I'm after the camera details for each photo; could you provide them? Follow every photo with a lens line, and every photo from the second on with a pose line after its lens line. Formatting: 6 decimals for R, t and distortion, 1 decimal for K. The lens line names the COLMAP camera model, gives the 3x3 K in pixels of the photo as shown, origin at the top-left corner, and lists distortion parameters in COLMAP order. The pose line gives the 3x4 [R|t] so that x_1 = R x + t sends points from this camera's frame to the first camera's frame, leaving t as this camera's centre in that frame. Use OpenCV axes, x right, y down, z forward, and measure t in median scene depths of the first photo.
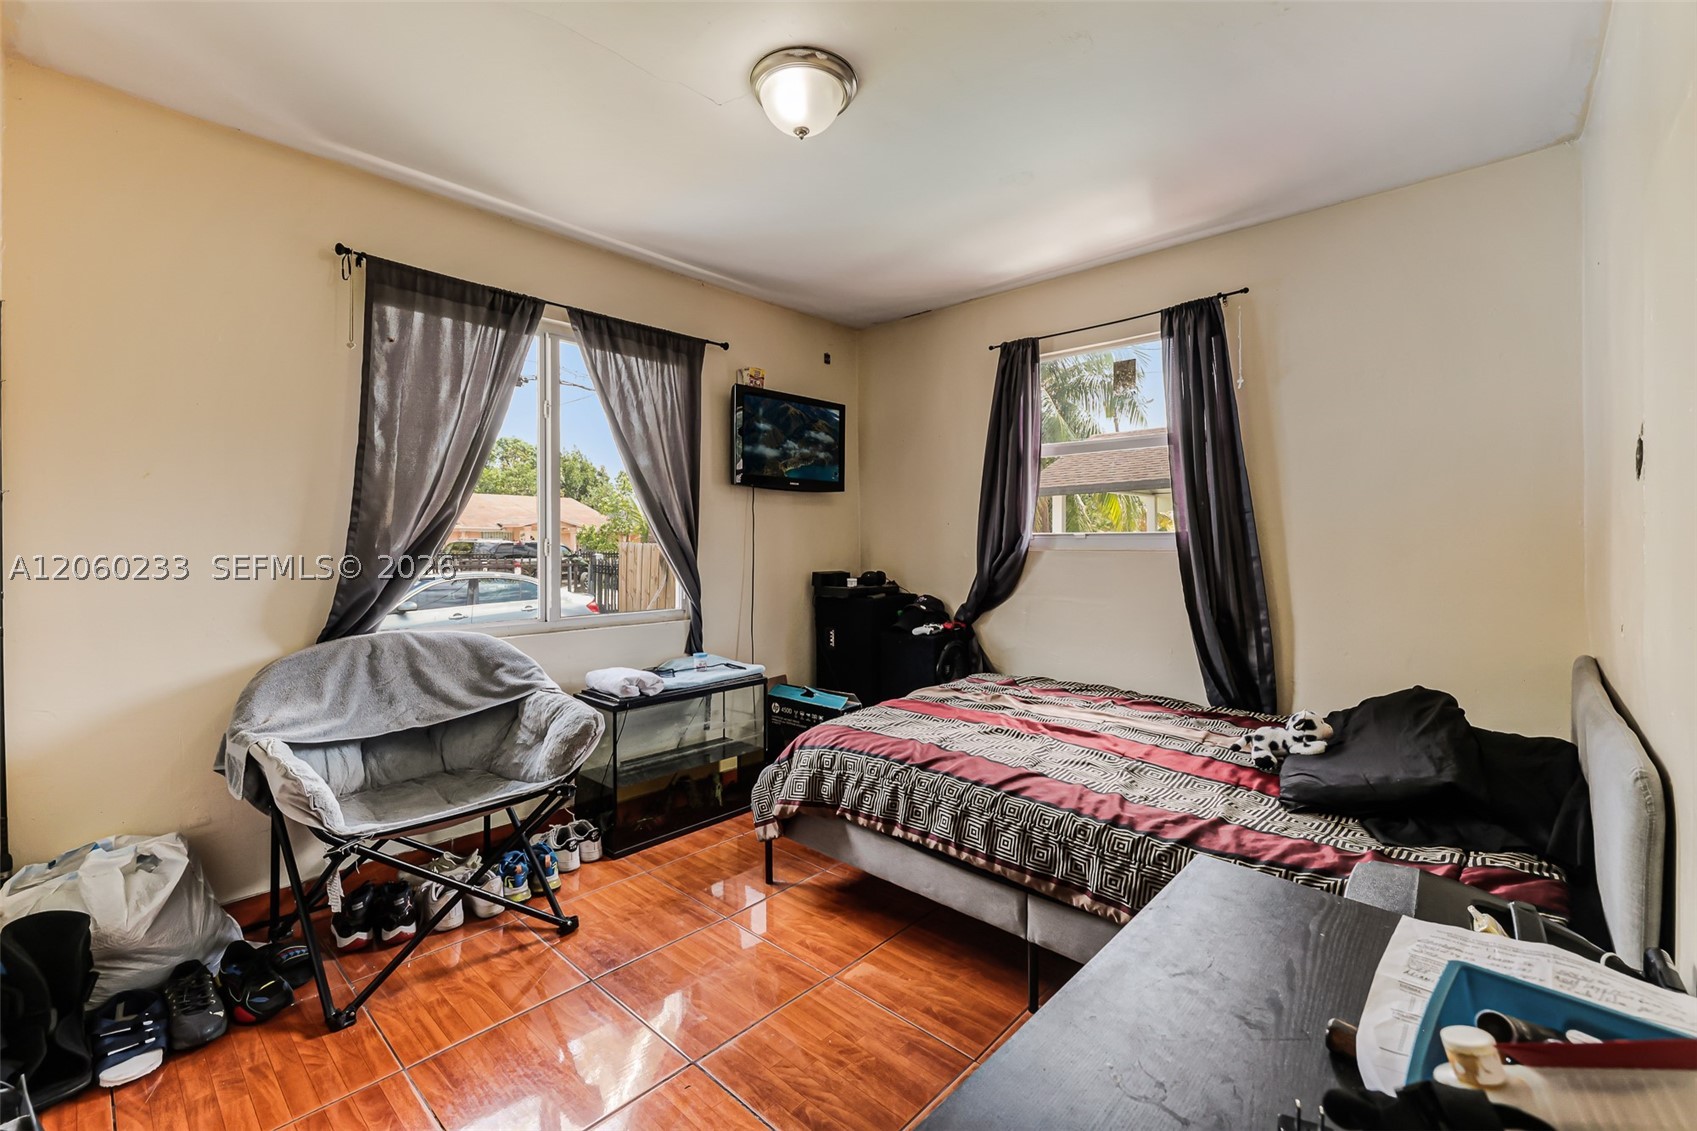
lens RADIAL K [[712.6, 0, 837.1], [0, 712.6, 555.1], [0, 0, 1]] dist [0.000008, -0.000091]
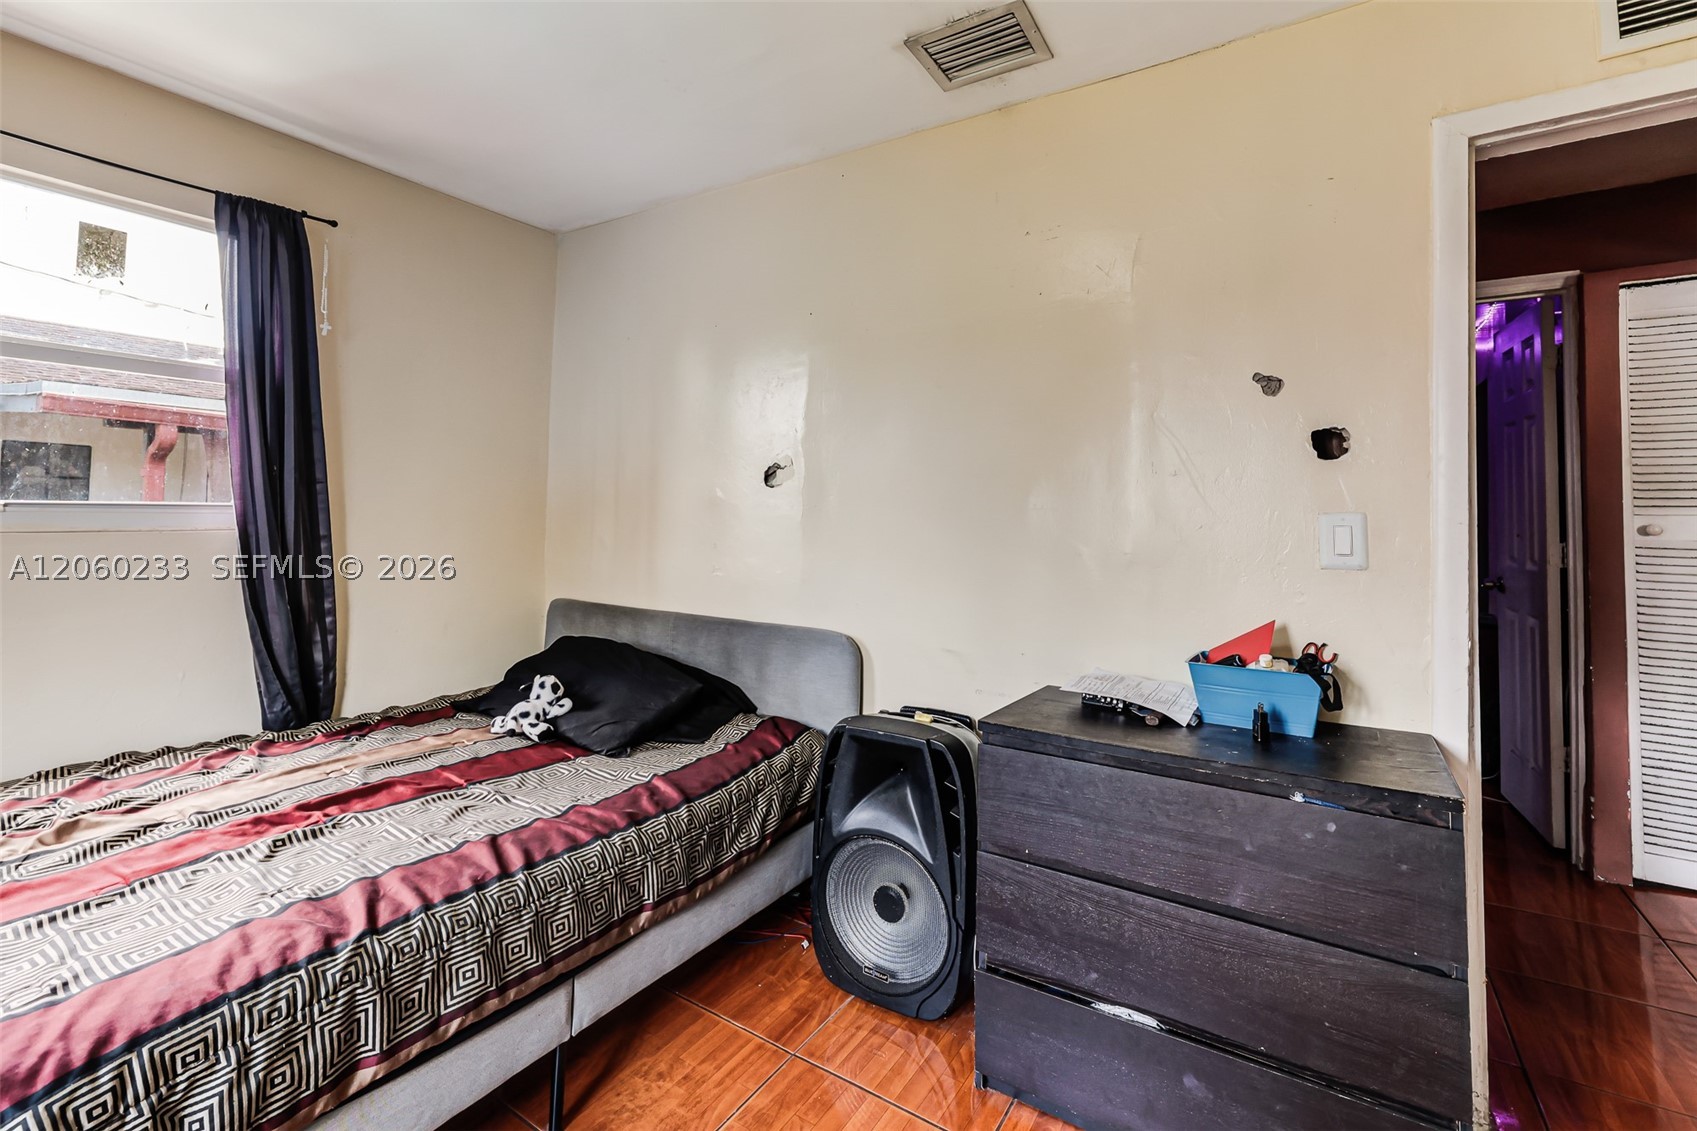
lens RADIAL K [[712.4, 0, 844.9], [0, 712.4, 510.9], [0, 0, 1]] dist [-0.000872, -0.000134]
pose [[-0.134405, 0.005797, 0.990910, -0.491143], [0.018589, 0.999822, -0.003327, -0.017930], [-0.990752, 0.017972, -0.134489, 0.731523]]
